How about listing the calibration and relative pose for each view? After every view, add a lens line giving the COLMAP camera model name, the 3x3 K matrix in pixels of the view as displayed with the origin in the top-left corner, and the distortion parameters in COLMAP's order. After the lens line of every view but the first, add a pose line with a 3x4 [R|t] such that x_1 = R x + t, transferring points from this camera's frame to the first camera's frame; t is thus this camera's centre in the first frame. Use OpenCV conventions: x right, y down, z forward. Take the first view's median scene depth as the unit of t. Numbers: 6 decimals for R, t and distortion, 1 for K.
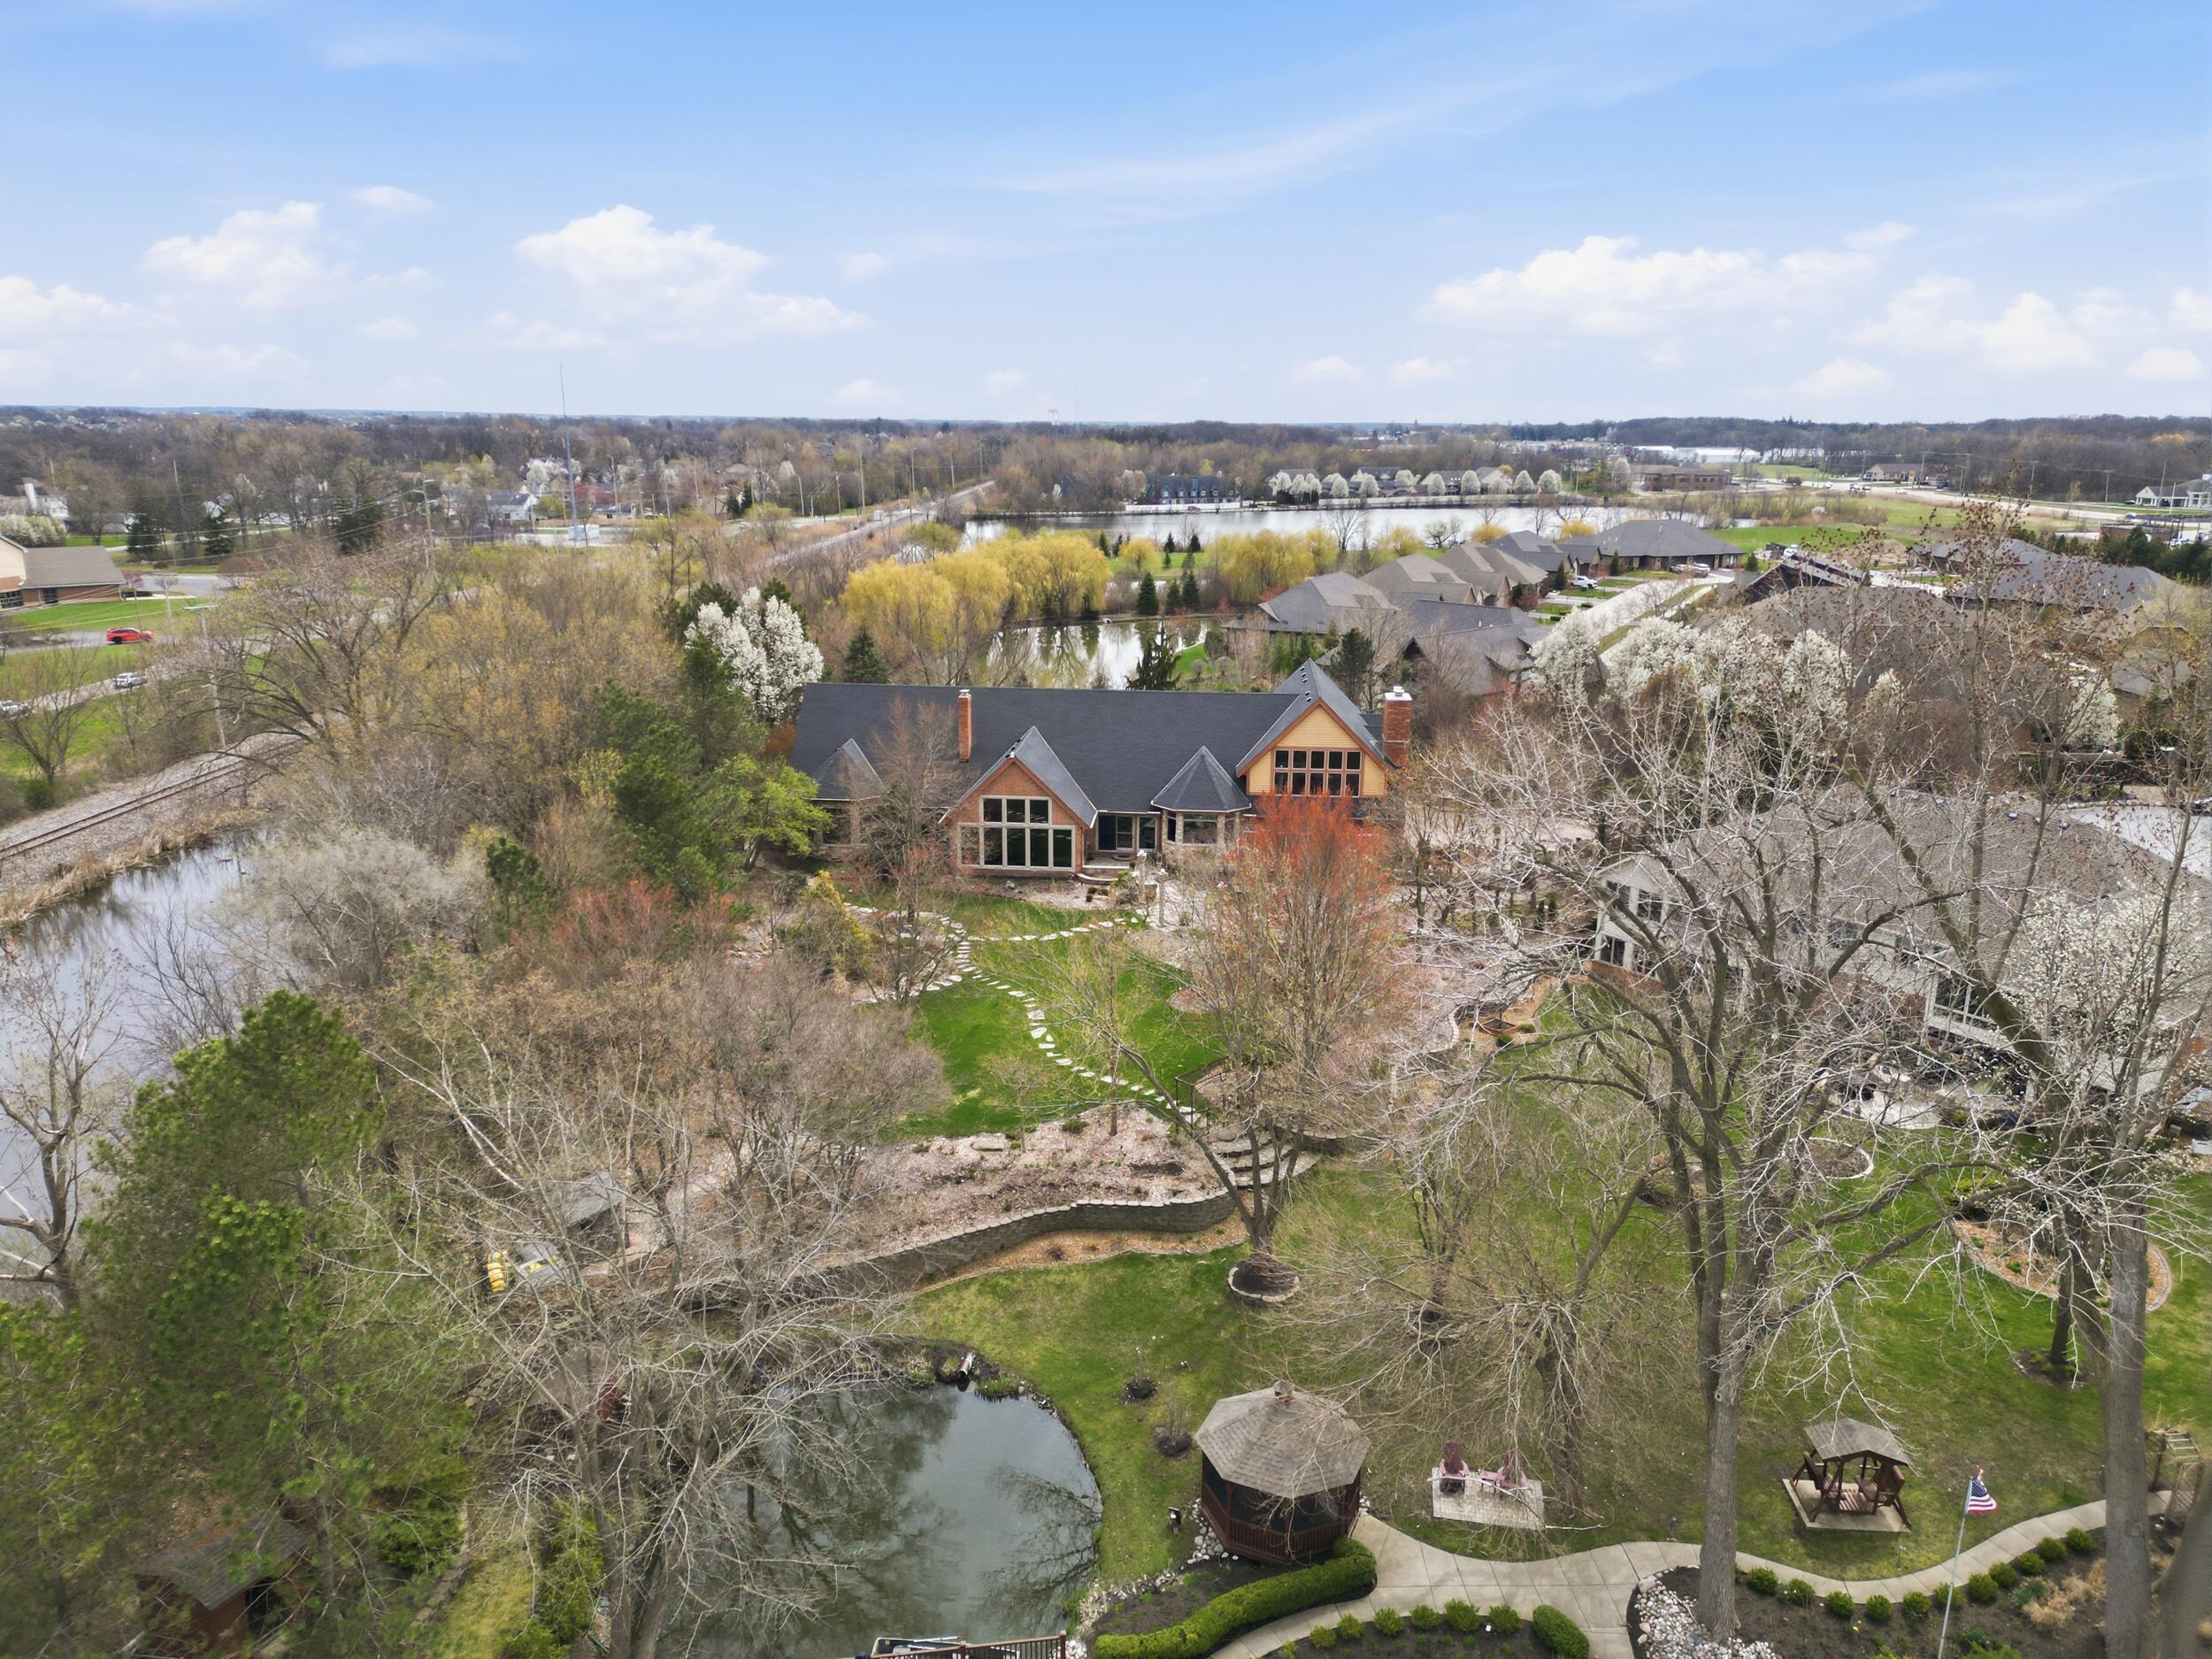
lens RADIAL K [[1523.7, 0, 1114.3], [0, 1523.7, 830.7], [0, 0, 1]] dist [0.069833, -0.062822]
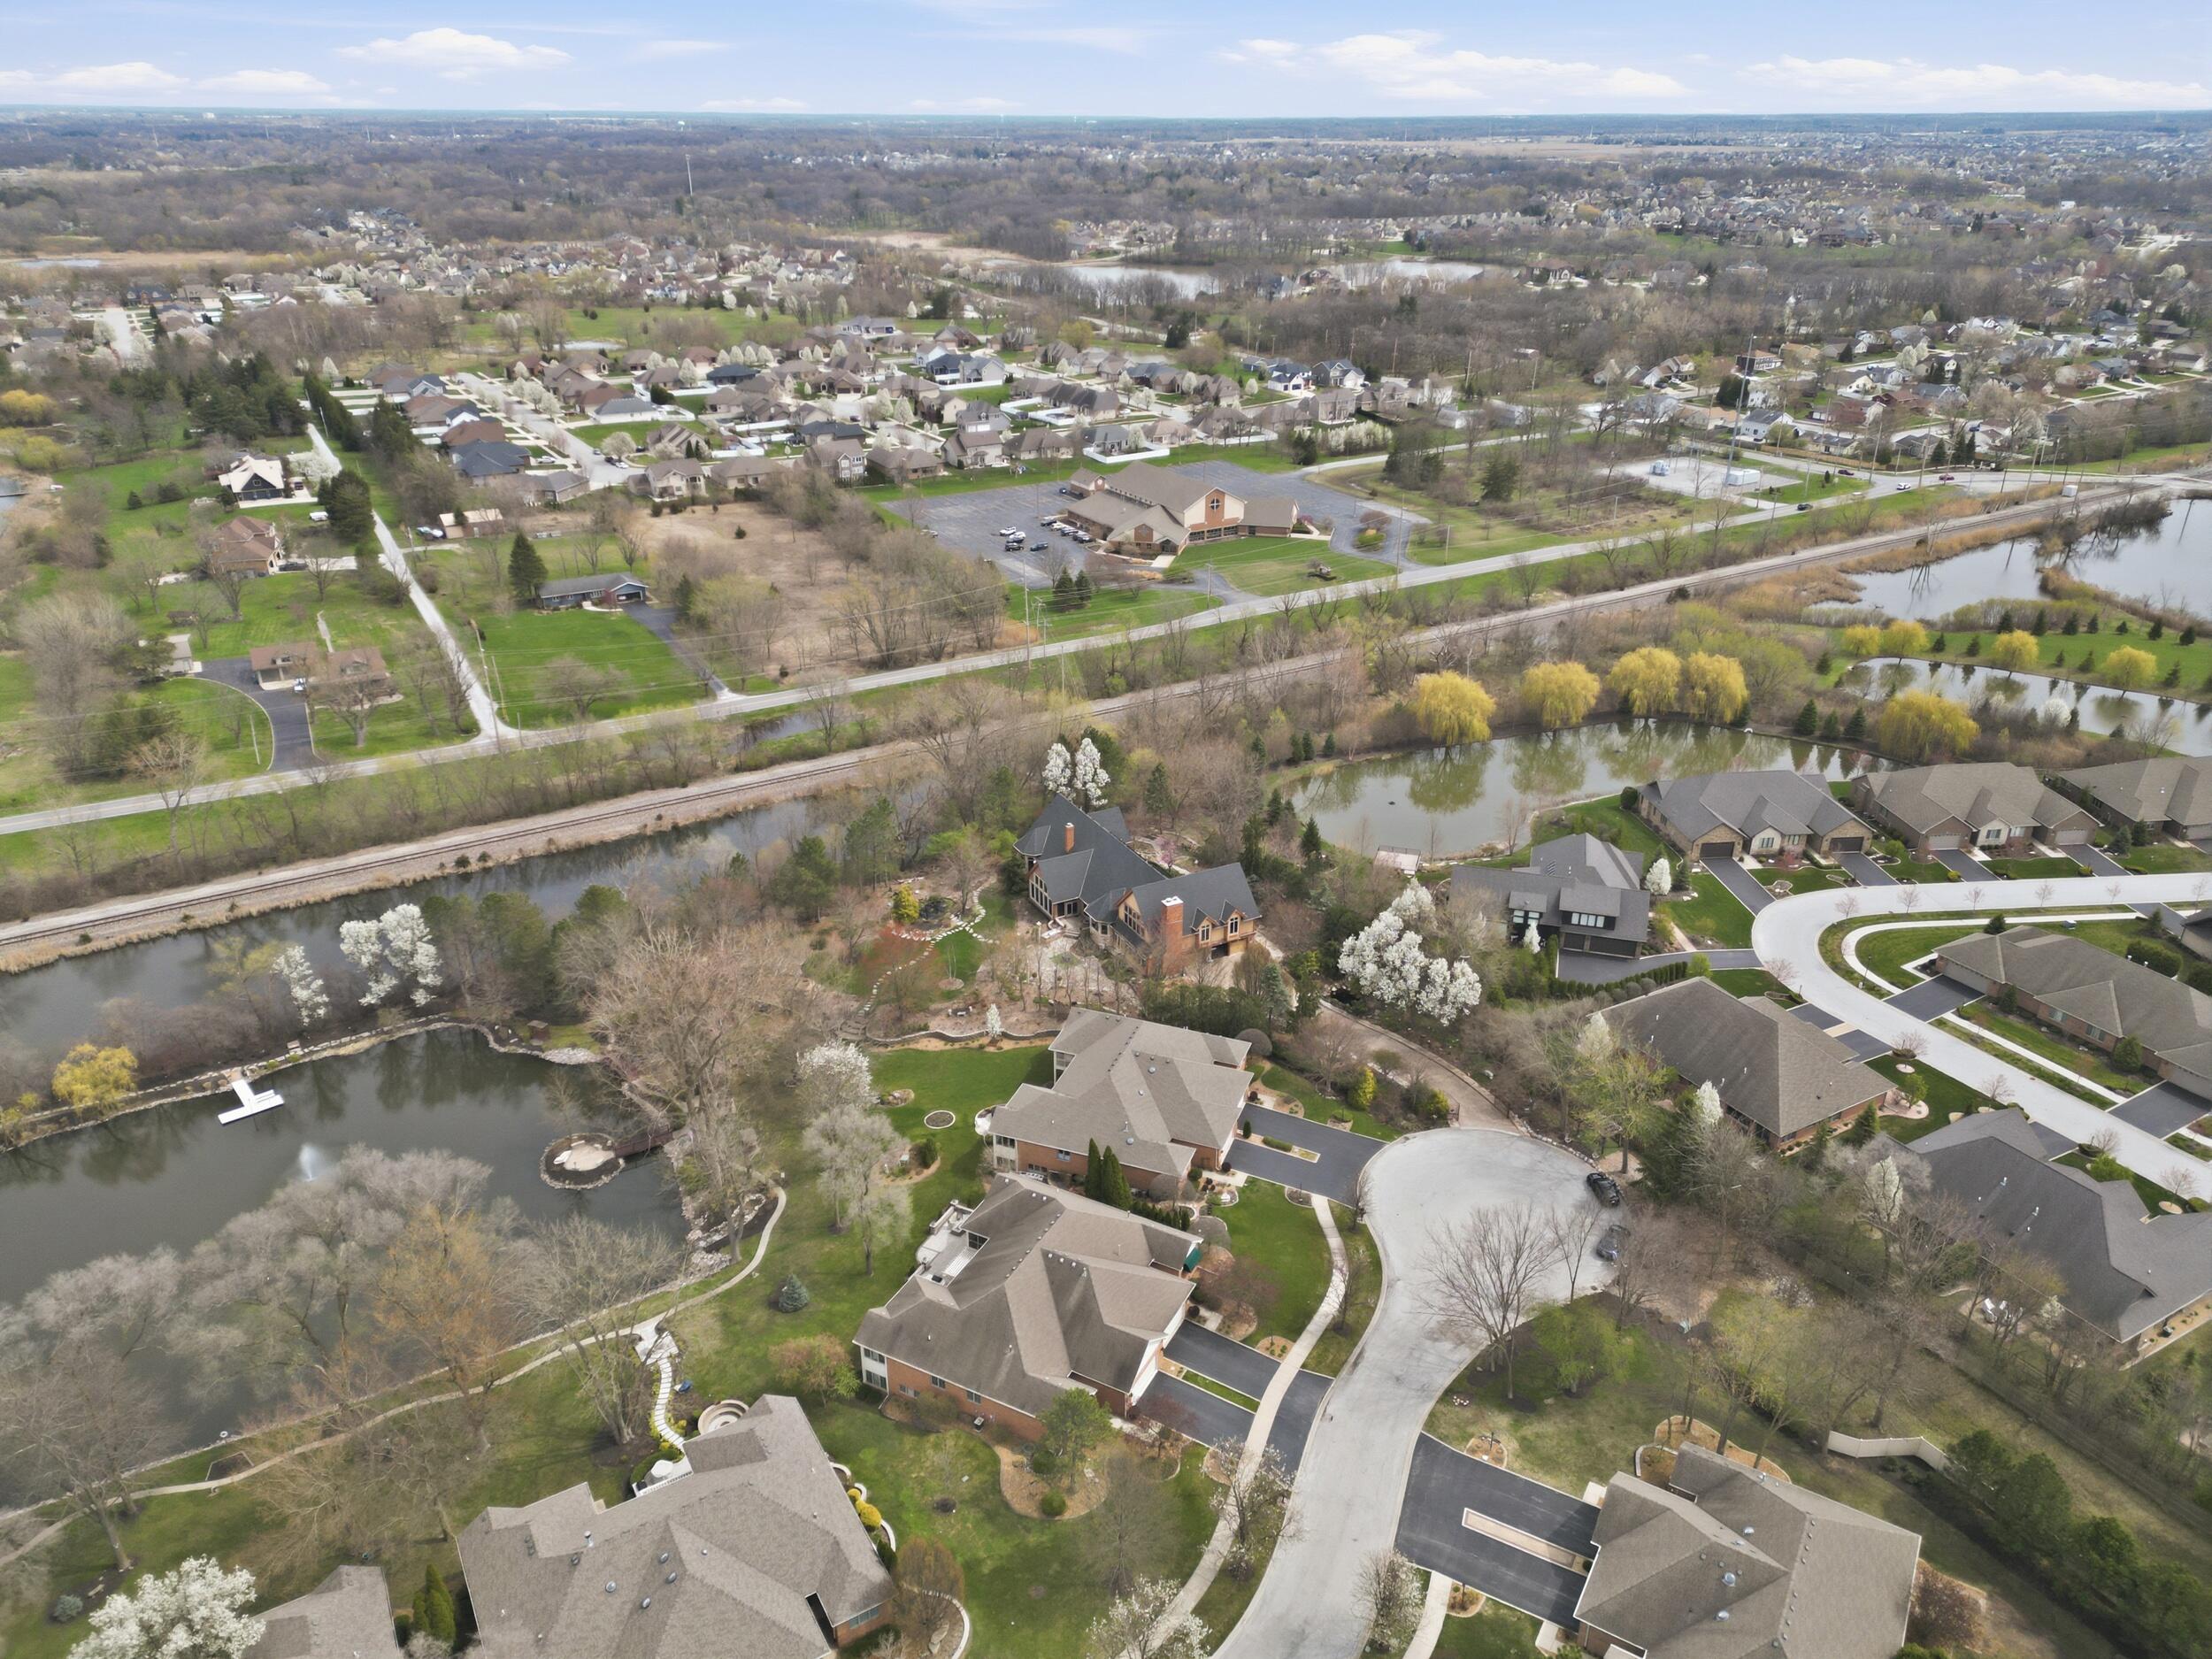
lens RADIAL K [[1523.7, 0, 1110.0], [0, 1523.7, 832.7], [0, 0, 1]] dist [0.069833, -0.062822]
pose [[0.538466, 0.346147, -0.768269, 1.280332], [-0.210214, 0.938087, 0.275324, -0.548816], [0.816005, 0.013248, 0.577893, -0.175398]]
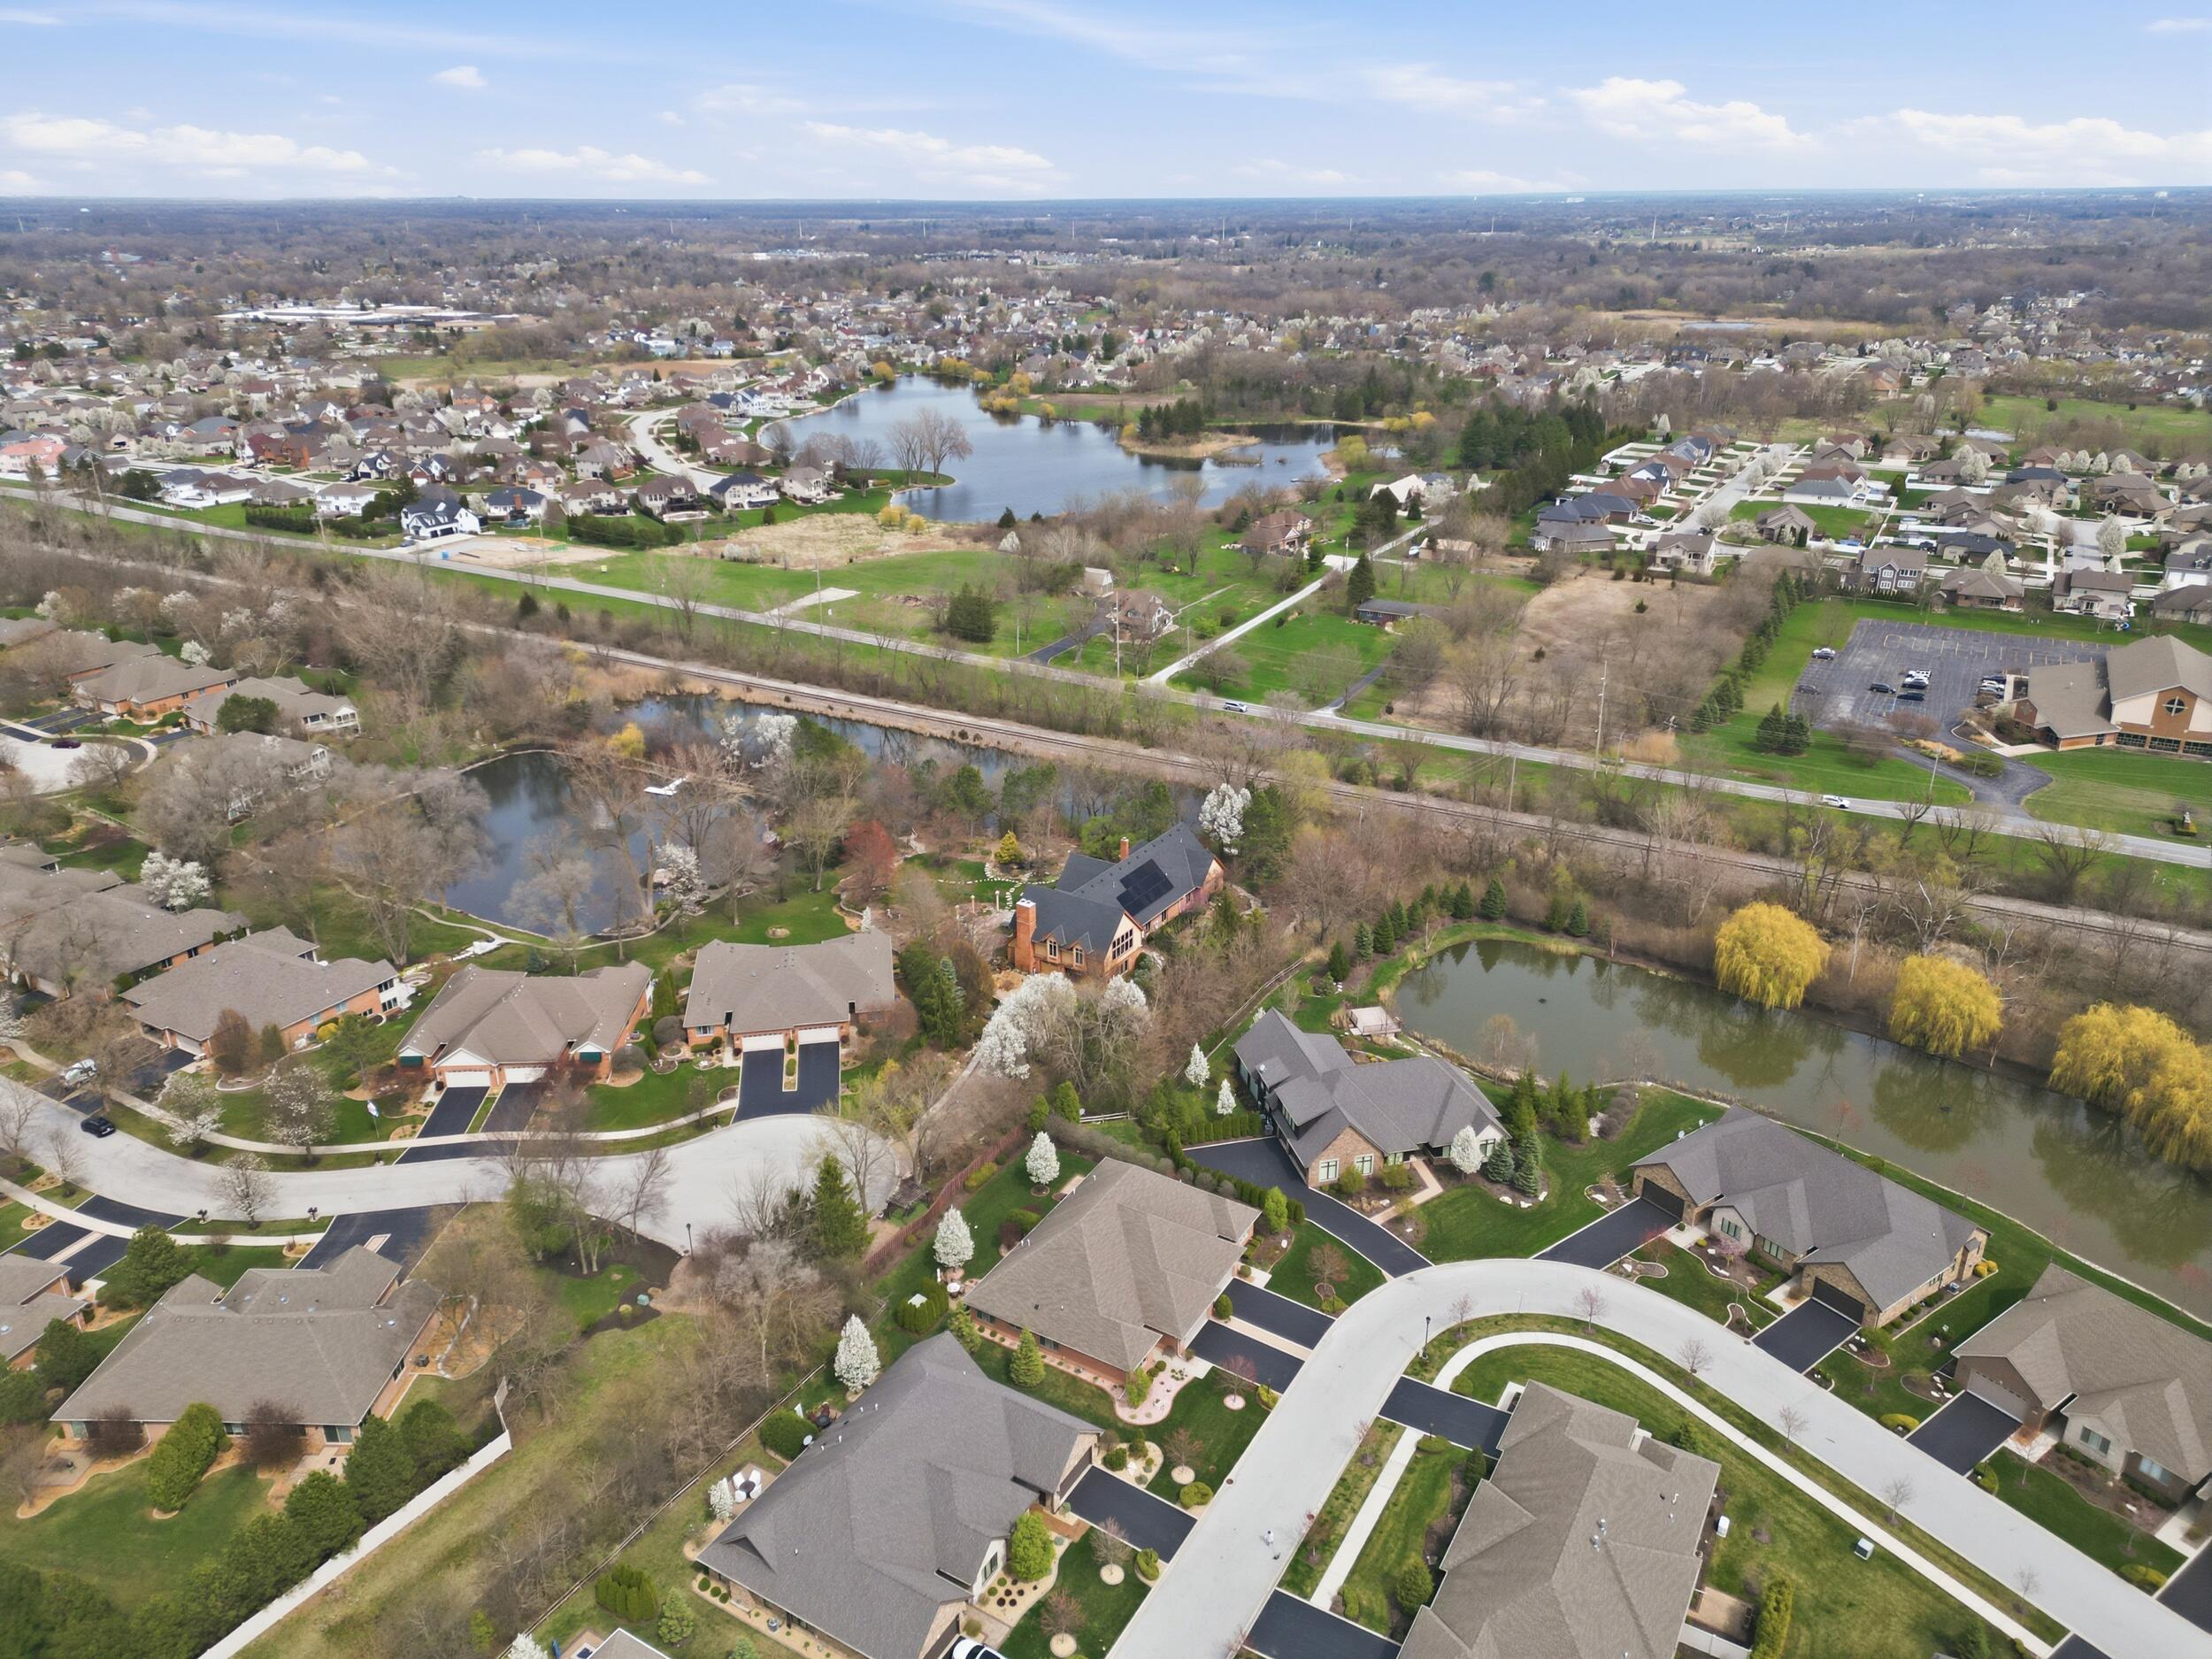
lens RADIAL K [[1523.7, 0, 1106.0], [0, 1523.7, 831.6], [0, 0, 1]] dist [0.069833, -0.062822]
pose [[-0.467196, 0.328533, -0.820850, 1.468844], [-0.227642, 0.852405, 0.470728, -0.954635], [0.854346, 0.406782, -0.323452, 1.366087]]
